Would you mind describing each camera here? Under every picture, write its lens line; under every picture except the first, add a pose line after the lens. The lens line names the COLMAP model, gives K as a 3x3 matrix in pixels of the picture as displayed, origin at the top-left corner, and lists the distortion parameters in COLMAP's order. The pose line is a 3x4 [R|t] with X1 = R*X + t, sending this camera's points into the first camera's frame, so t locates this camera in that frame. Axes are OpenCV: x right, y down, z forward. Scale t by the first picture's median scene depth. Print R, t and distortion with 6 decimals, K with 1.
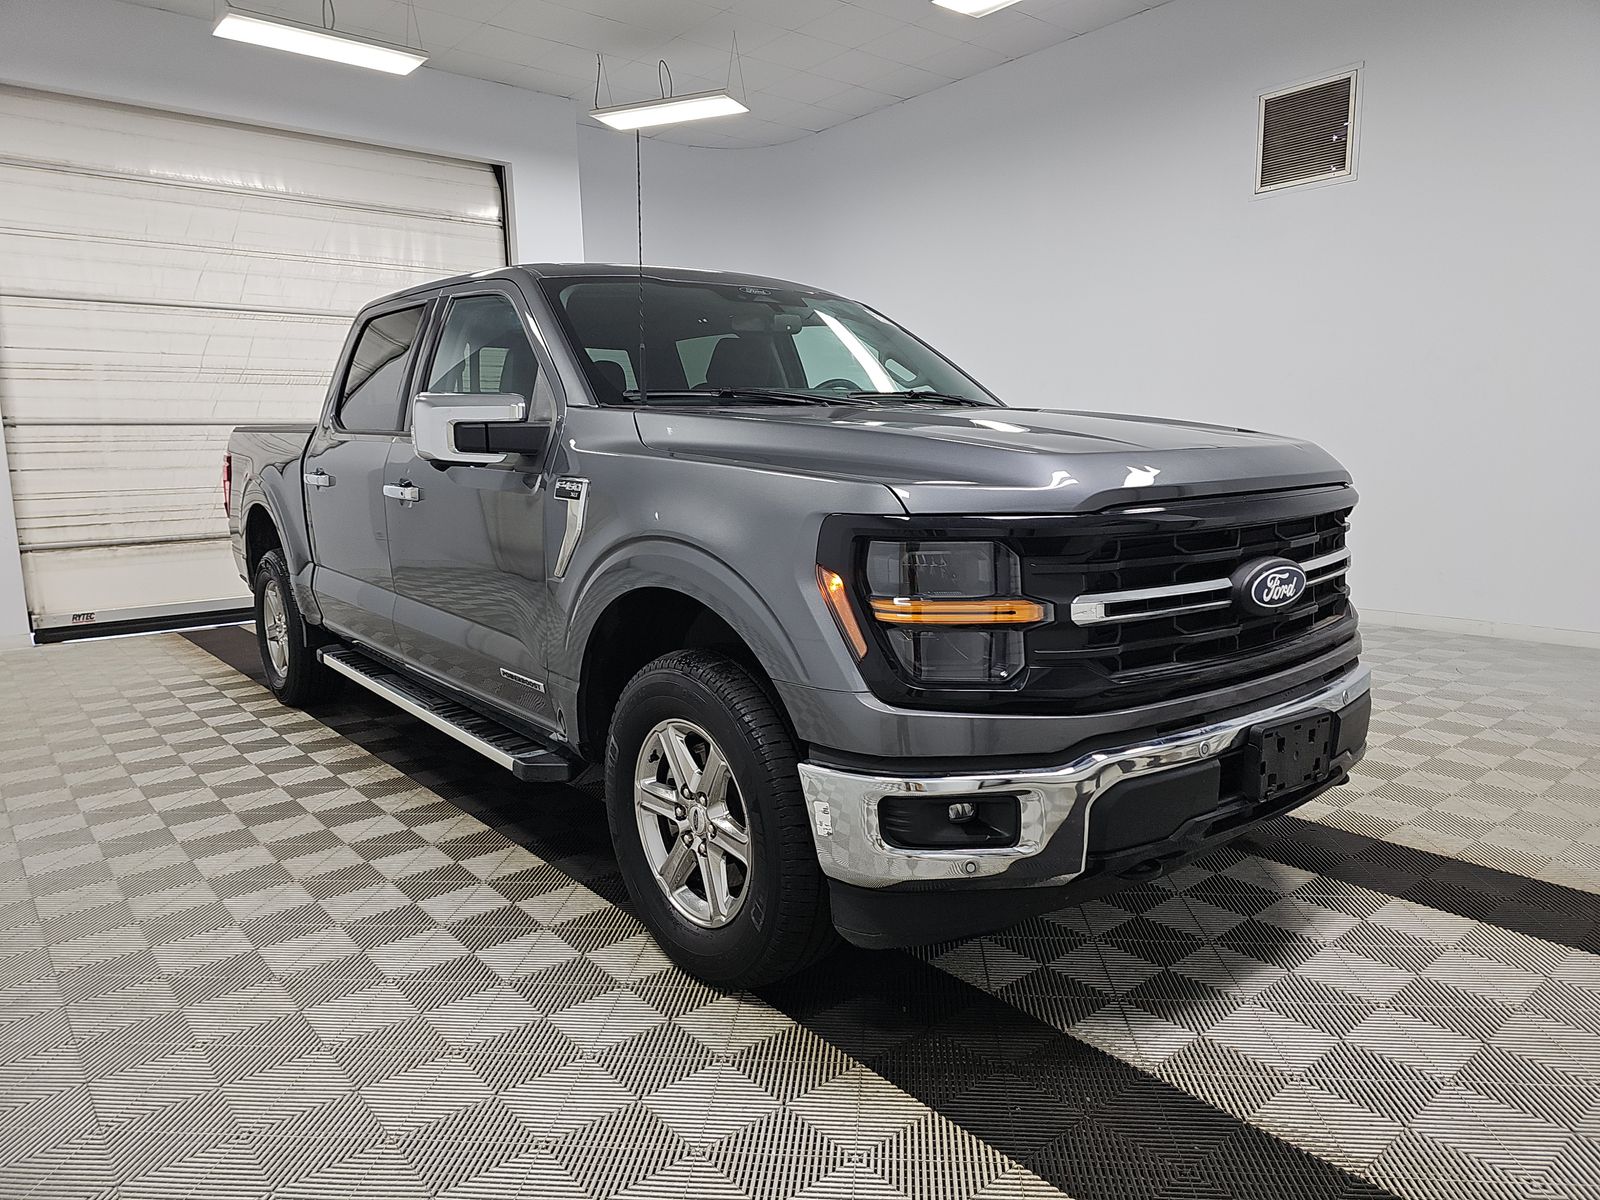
lens RADIAL K [[1106.0, 0, 788.7], [0, 1106.0, 601.6], [0, 0, 1]] dist [0.030007, -0.002583]
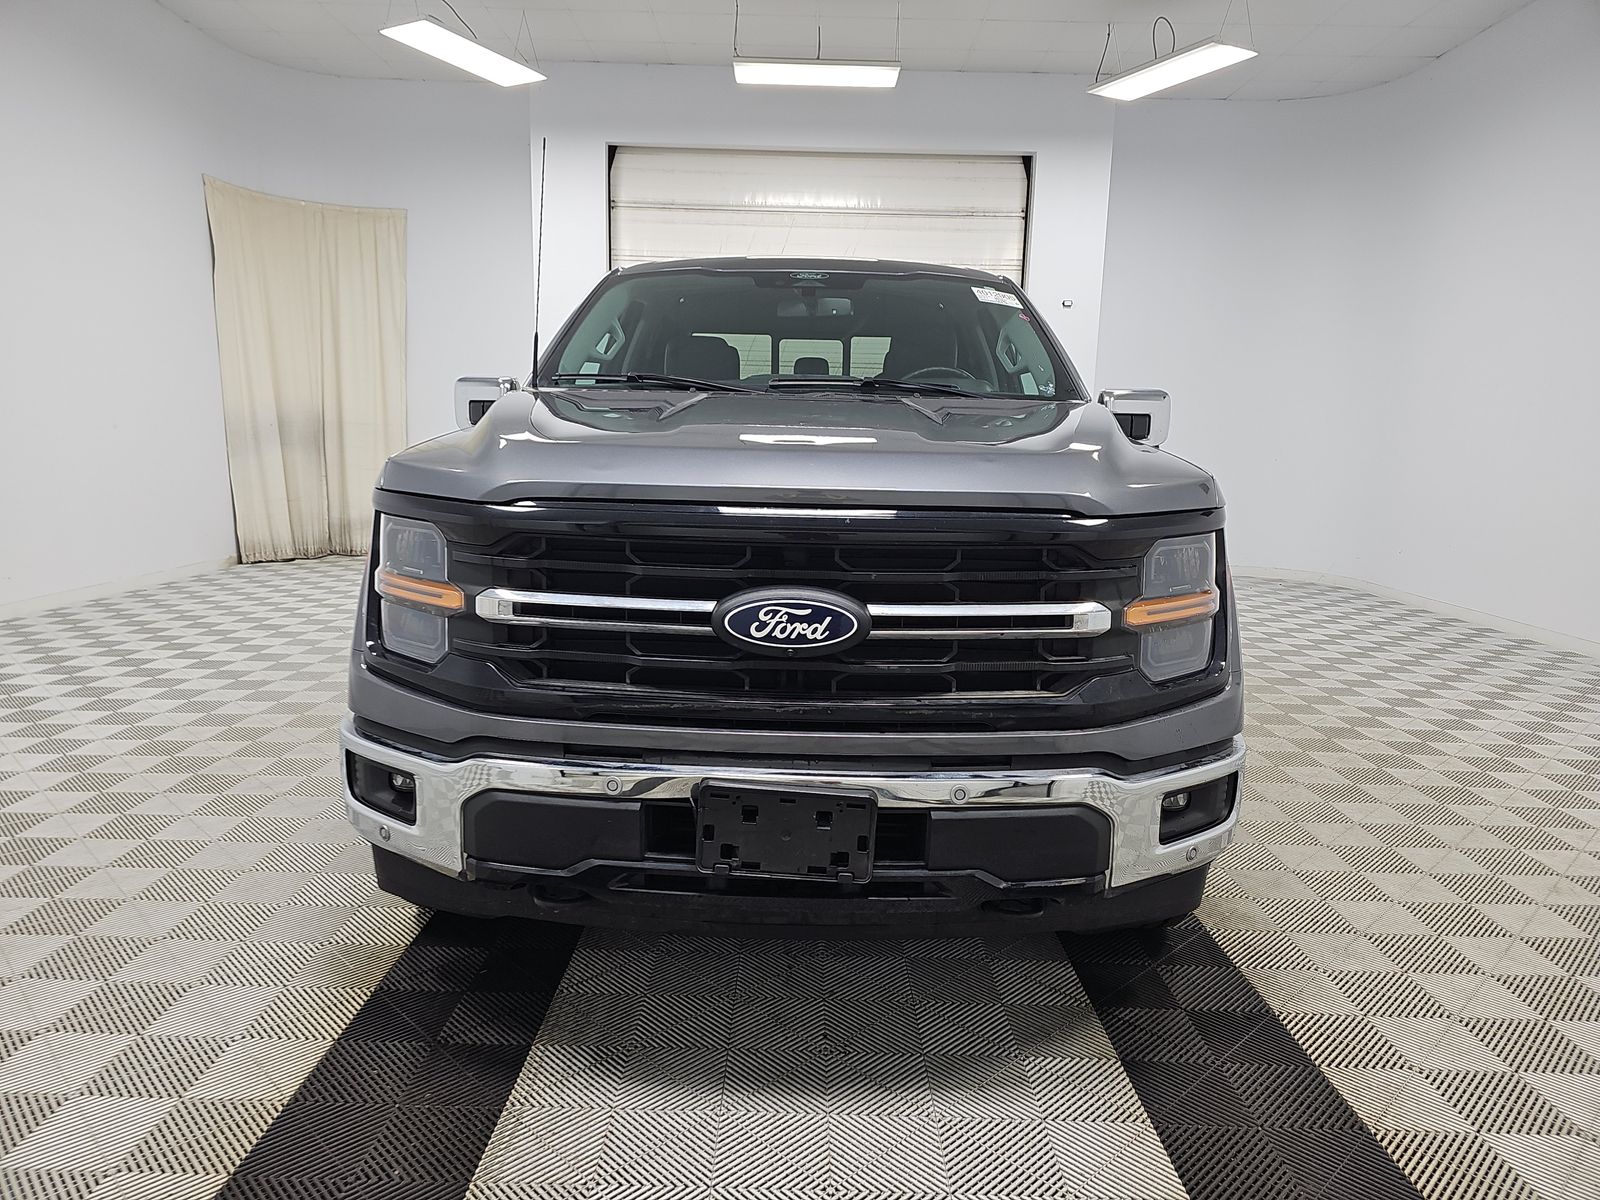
lens RADIAL K [[1106.0, 0, 788.7], [0, 1106.0, 601.6], [0, 0, 1]] dist [0.030007, -0.002583]
pose [[0.742747, 0.139857, -0.654803, 0.899721], [-0.135476, 0.989106, 0.057588, -0.070254], [0.655724, 0.045937, 0.753602, 0.370596]]
